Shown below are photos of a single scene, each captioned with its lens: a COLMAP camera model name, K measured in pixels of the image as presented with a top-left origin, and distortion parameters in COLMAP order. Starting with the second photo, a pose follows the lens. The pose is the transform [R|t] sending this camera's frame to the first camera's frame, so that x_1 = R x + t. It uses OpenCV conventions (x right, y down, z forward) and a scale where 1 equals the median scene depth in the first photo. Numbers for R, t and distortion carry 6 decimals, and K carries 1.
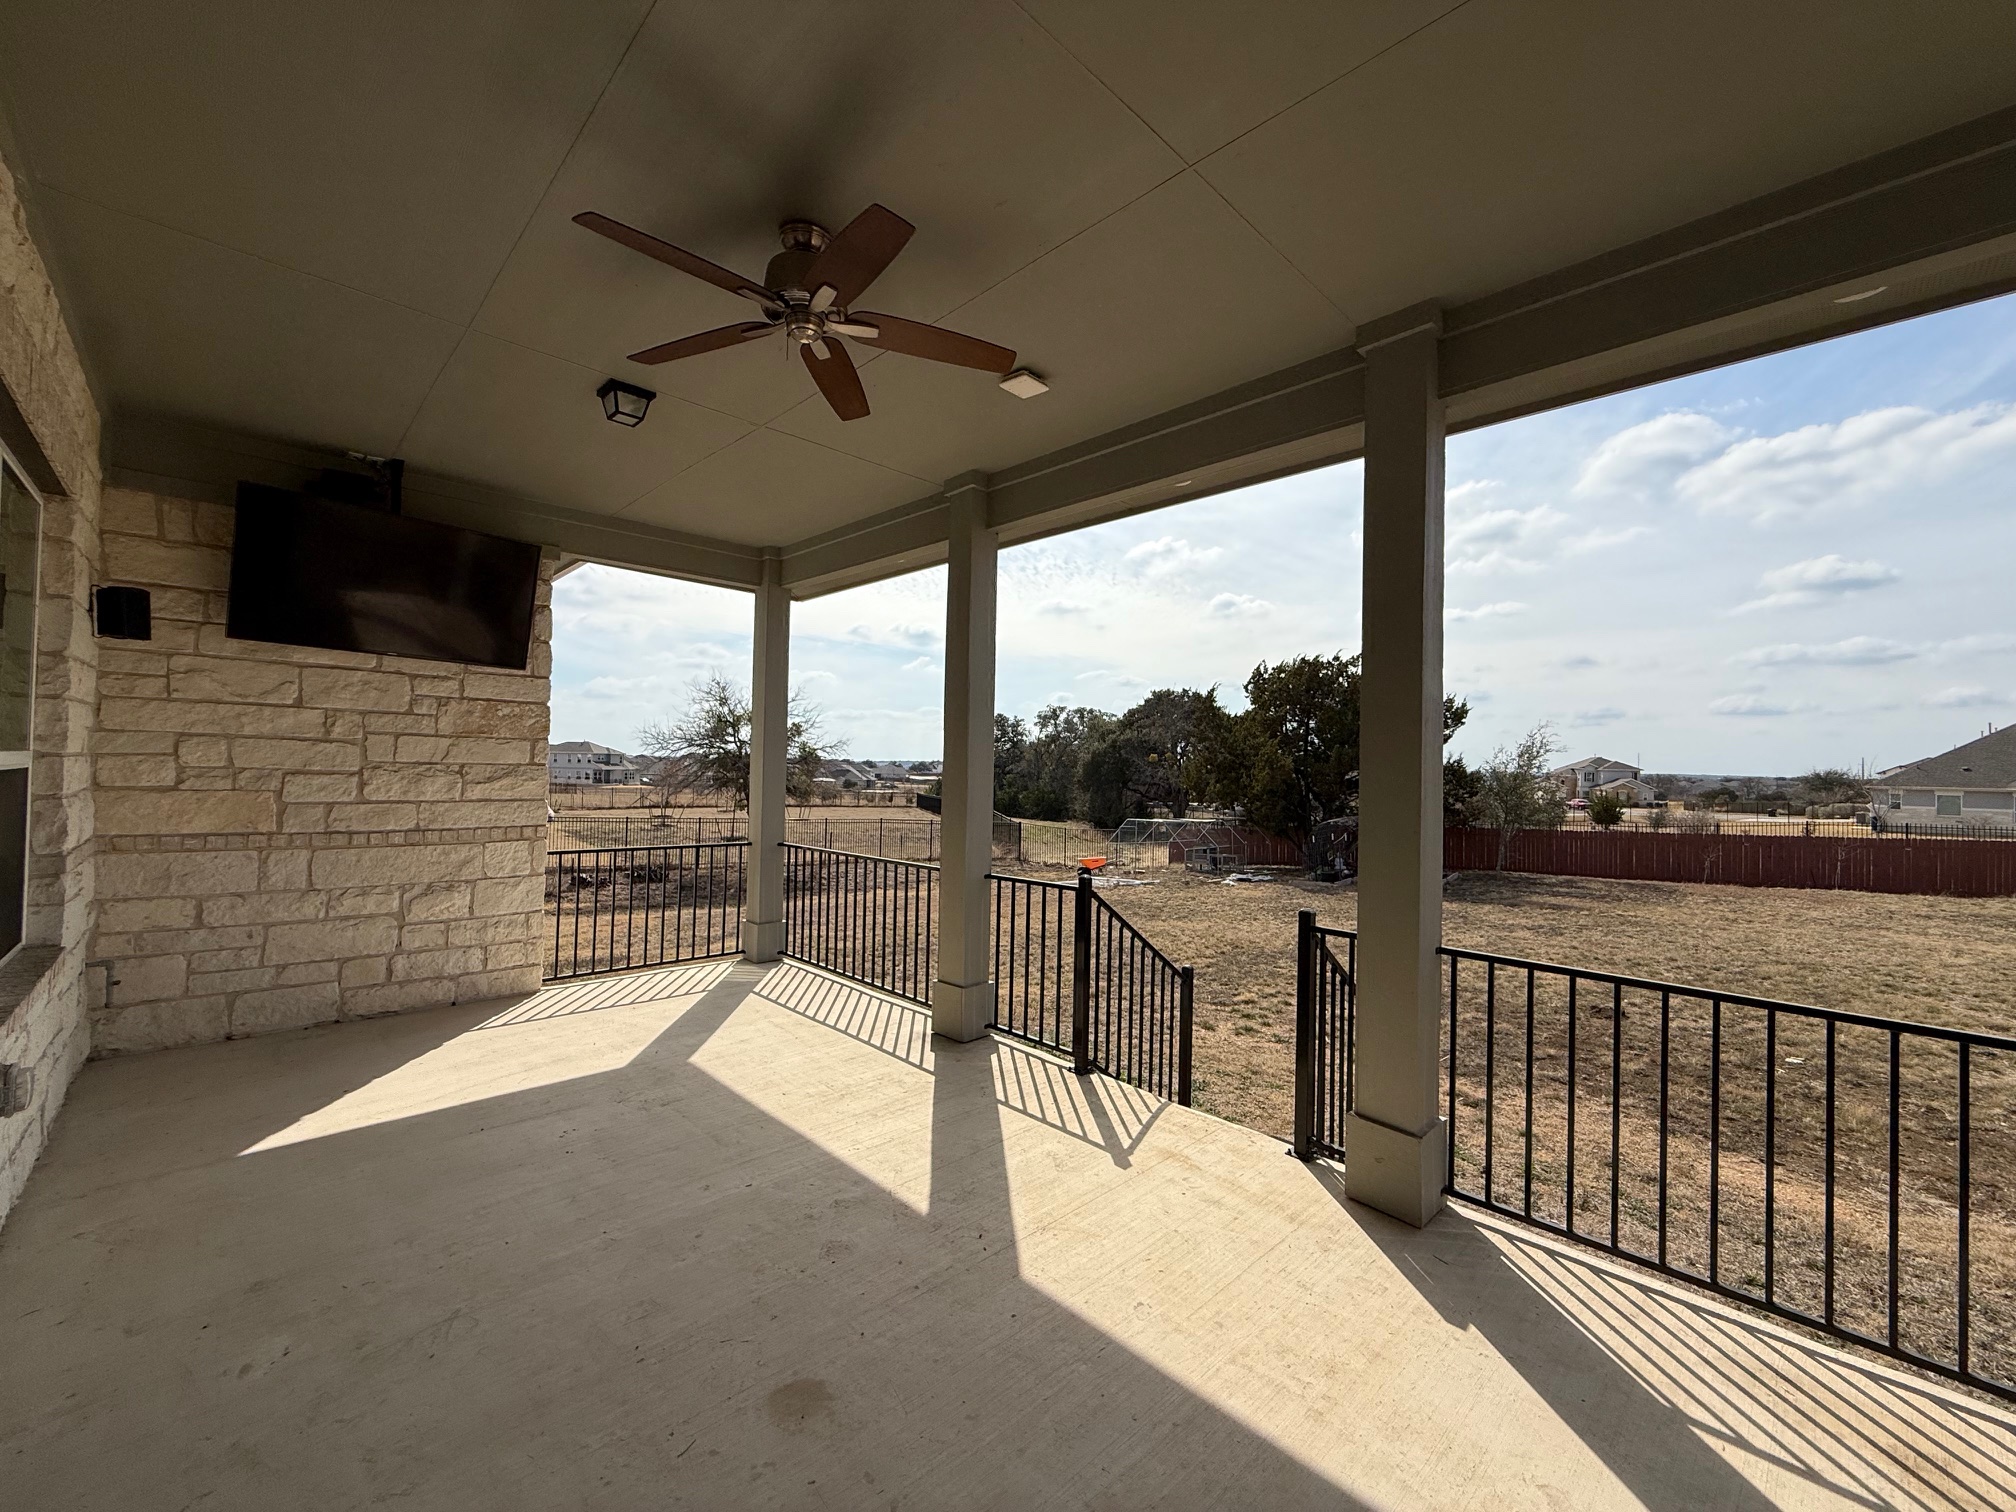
lens RADIAL K [[805.0, 0, 1003.3], [0, 805.0, 756.3], [0, 0, 1]] dist [-0.000679, -0.000244]
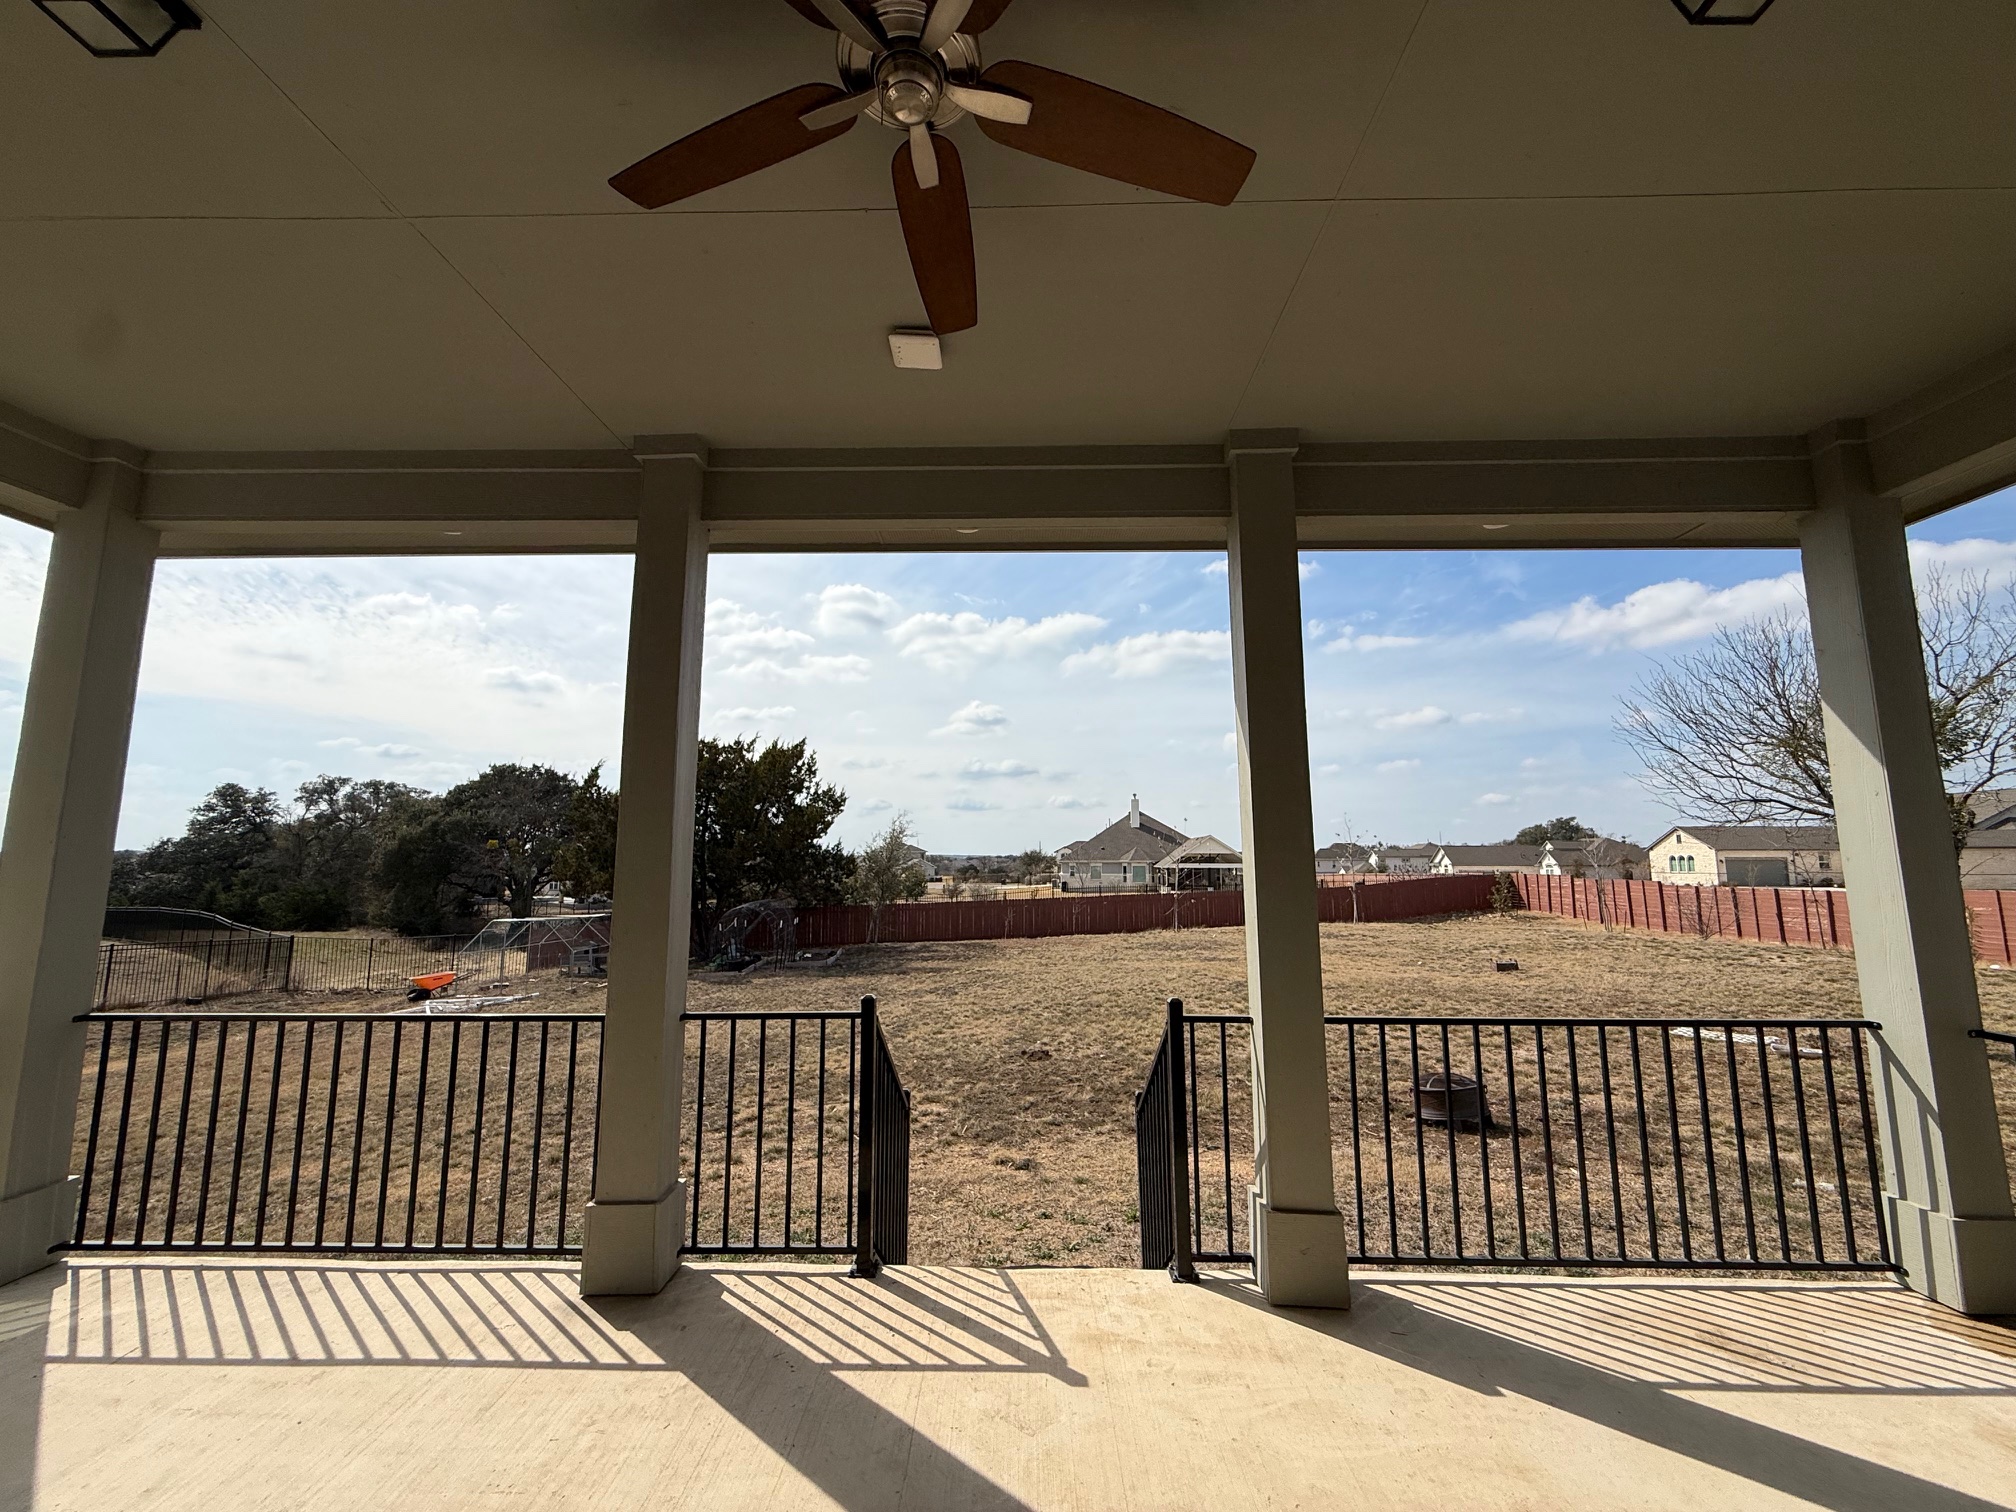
lens RADIAL K [[807.4, 0, 987.0], [0, 807.4, 779.2], [0, 0, 1]] dist [-0.000128, 0.000103]
pose [[0.711317, 0.049973, 0.701093, -0.074145], [0.004340, 0.997138, -0.075478, -0.000288], [-0.702858, 0.056732, 0.709064, 0.075789]]
